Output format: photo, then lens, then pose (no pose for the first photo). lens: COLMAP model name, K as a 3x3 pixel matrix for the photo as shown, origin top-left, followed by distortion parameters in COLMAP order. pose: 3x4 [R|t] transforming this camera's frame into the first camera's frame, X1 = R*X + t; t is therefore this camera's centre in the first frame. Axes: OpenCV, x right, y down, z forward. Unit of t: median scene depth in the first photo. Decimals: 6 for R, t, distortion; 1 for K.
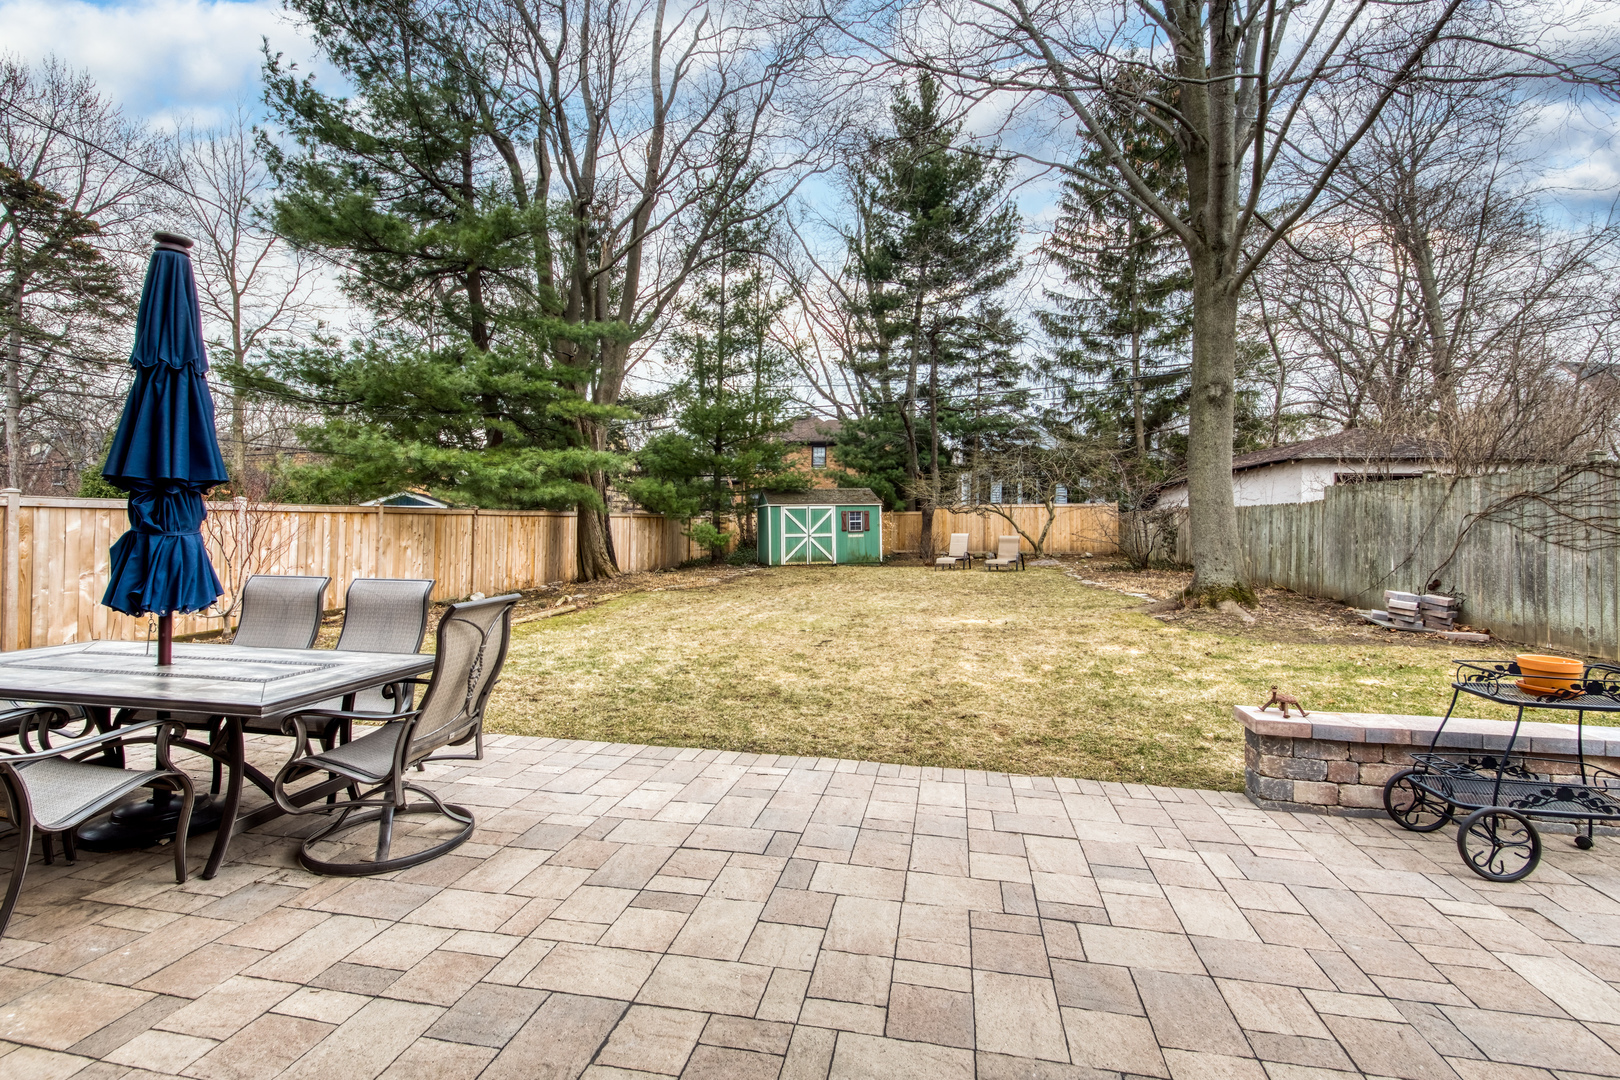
lens RADIAL K [[725.7, 0, 809.6], [0, 725.7, 500.1], [0, 0, 1]] dist [0.015750, -0.005287]
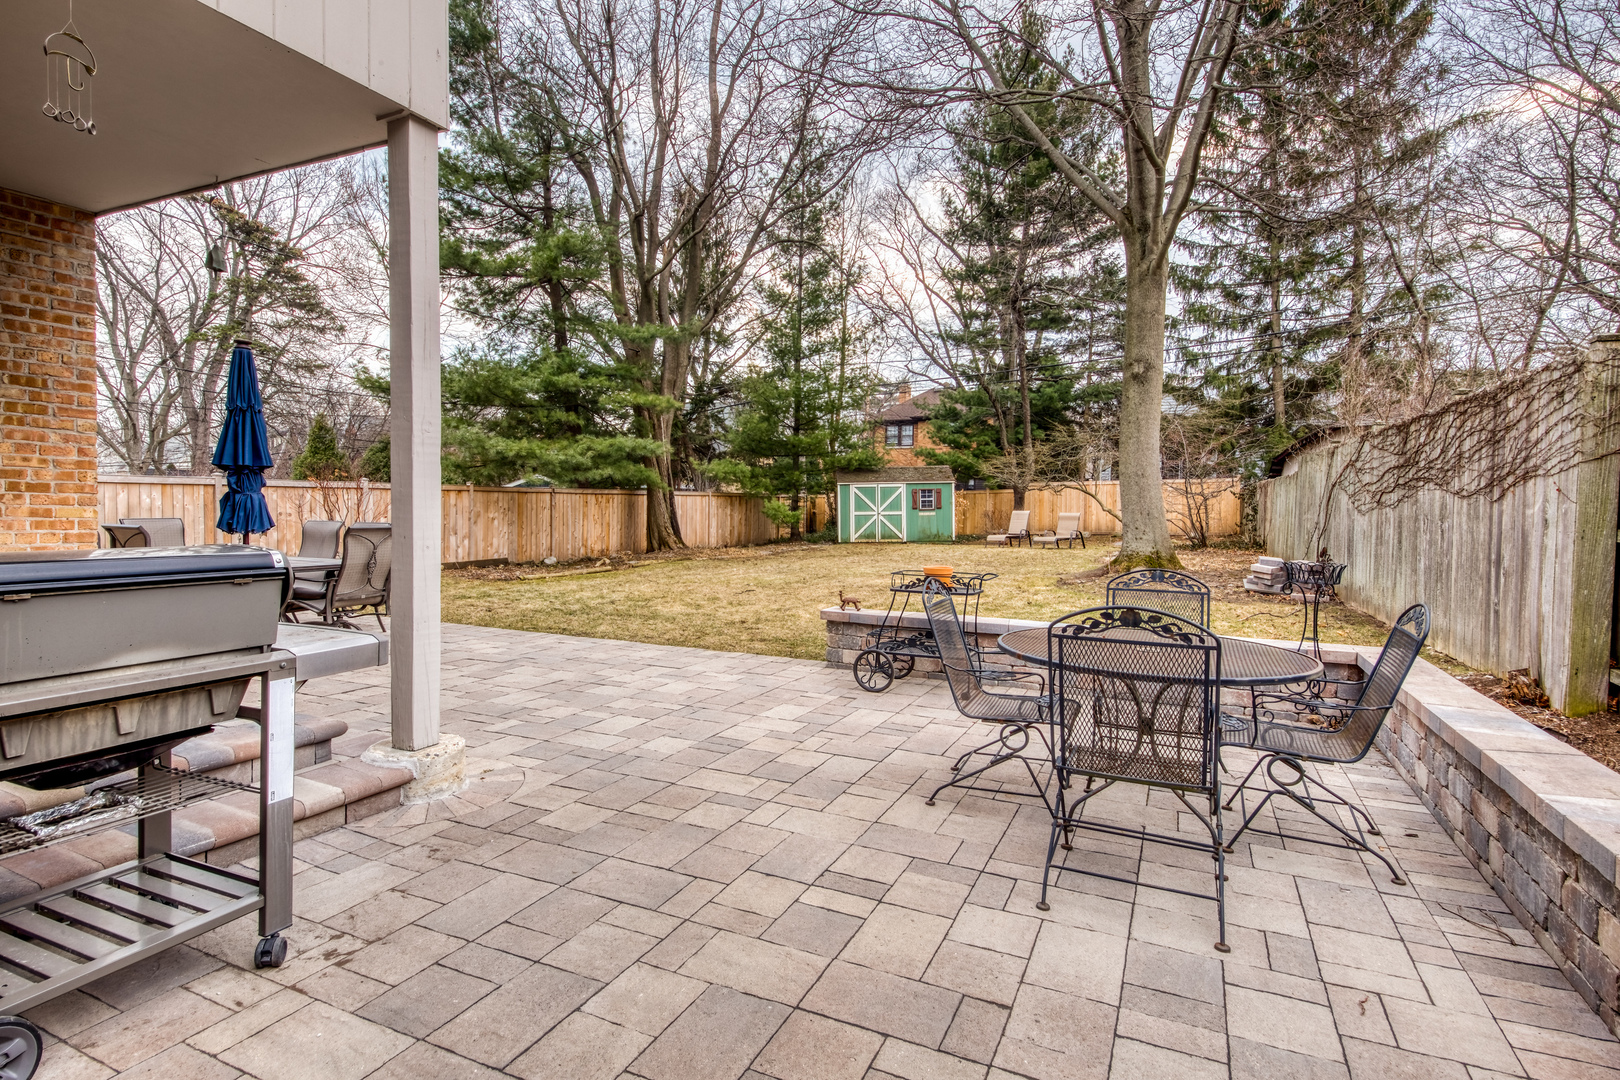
lens RADIAL K [[820.7, 0, 803.9], [0, 820.7, 513.6], [0, 0, 1]] dist [0.018551, 0.000055]
pose [[0.967715, 0.001140, -0.252044, 0.184531], [0.008914, 0.999209, 0.038744, 0.004049], [0.251889, -0.039740, 0.966940, -0.128312]]
